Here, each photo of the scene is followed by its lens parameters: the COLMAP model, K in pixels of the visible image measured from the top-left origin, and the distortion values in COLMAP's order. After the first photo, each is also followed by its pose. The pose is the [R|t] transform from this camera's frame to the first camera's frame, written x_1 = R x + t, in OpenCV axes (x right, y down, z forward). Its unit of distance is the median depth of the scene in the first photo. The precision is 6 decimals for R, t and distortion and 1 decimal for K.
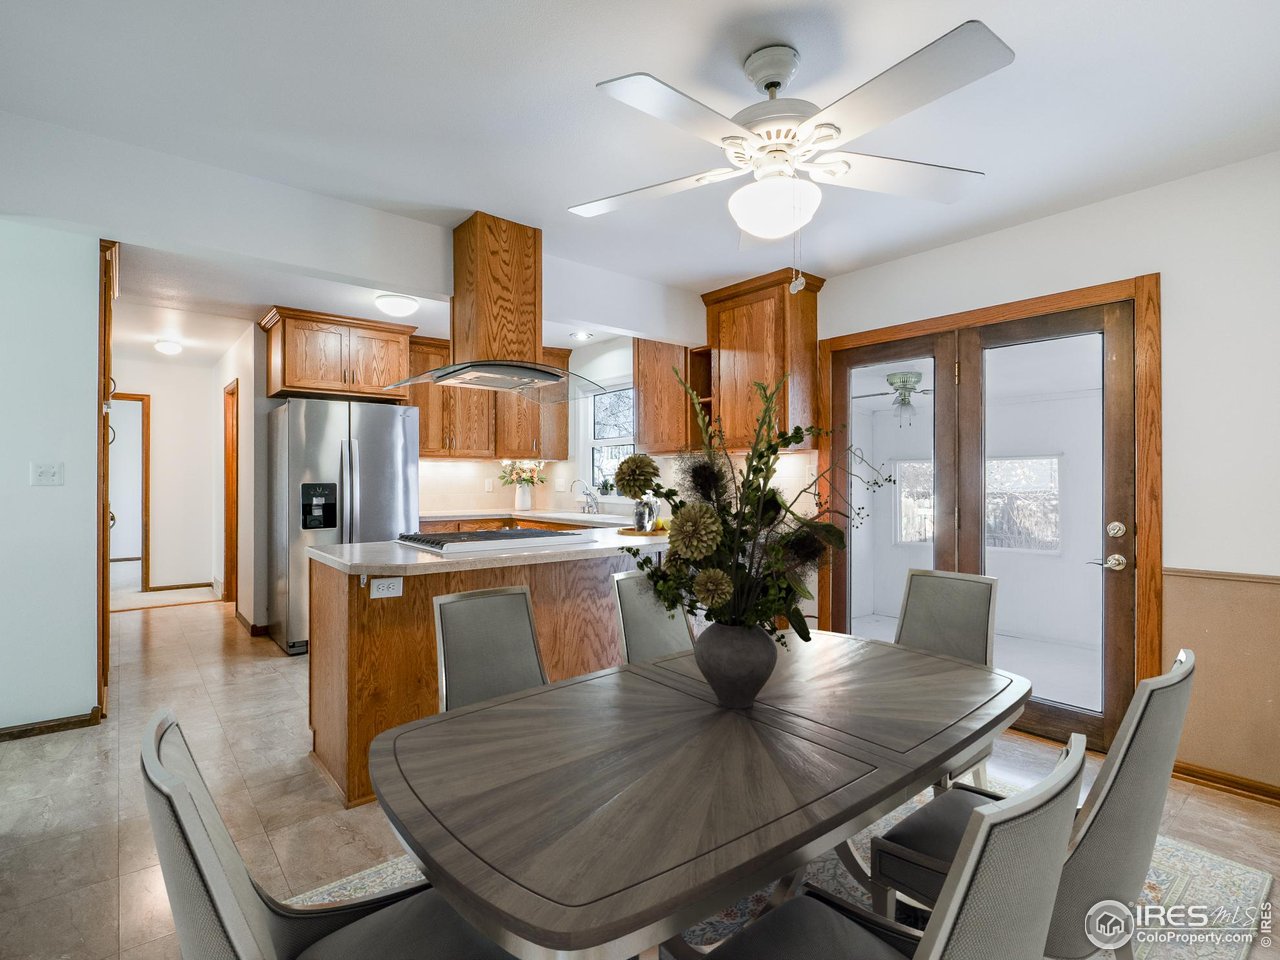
lens RADIAL K [[623.9, 0, 627.6], [0, 623.9, 475.8], [0, 0, 1]] dist [0.001598, 0.000277]
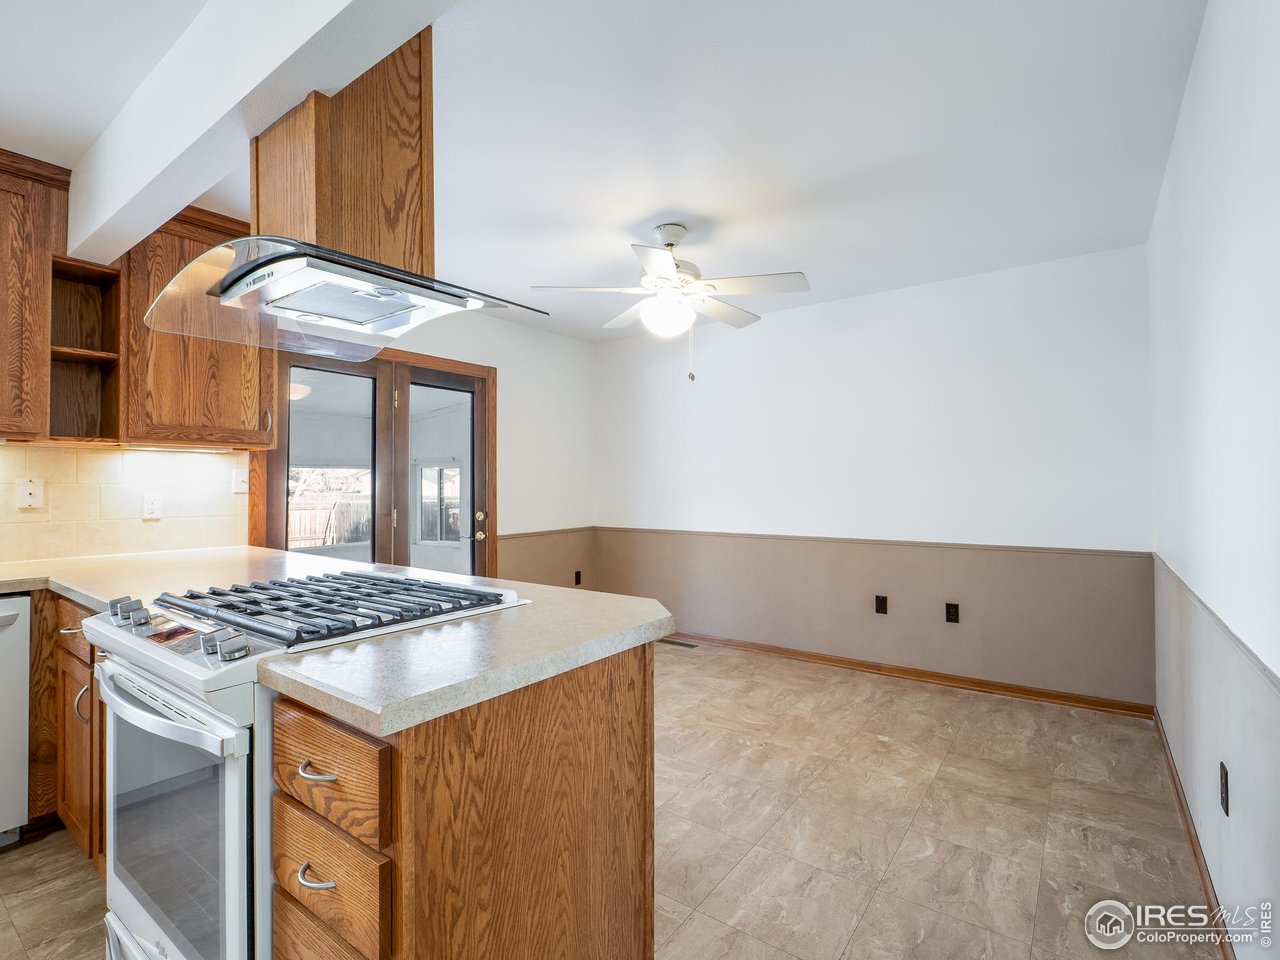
lens RADIAL K [[623.9, 0, 627.6], [0, 623.9, 475.8], [0, 0, 1]] dist [0.001598, 0.000277]
pose [[-0.260245, 0.025068, 0.965217, -0.872757], [0.017435, 0.999622, -0.021260, 0.021246], [-0.965385, 0.011296, -0.260584, 1.031287]]
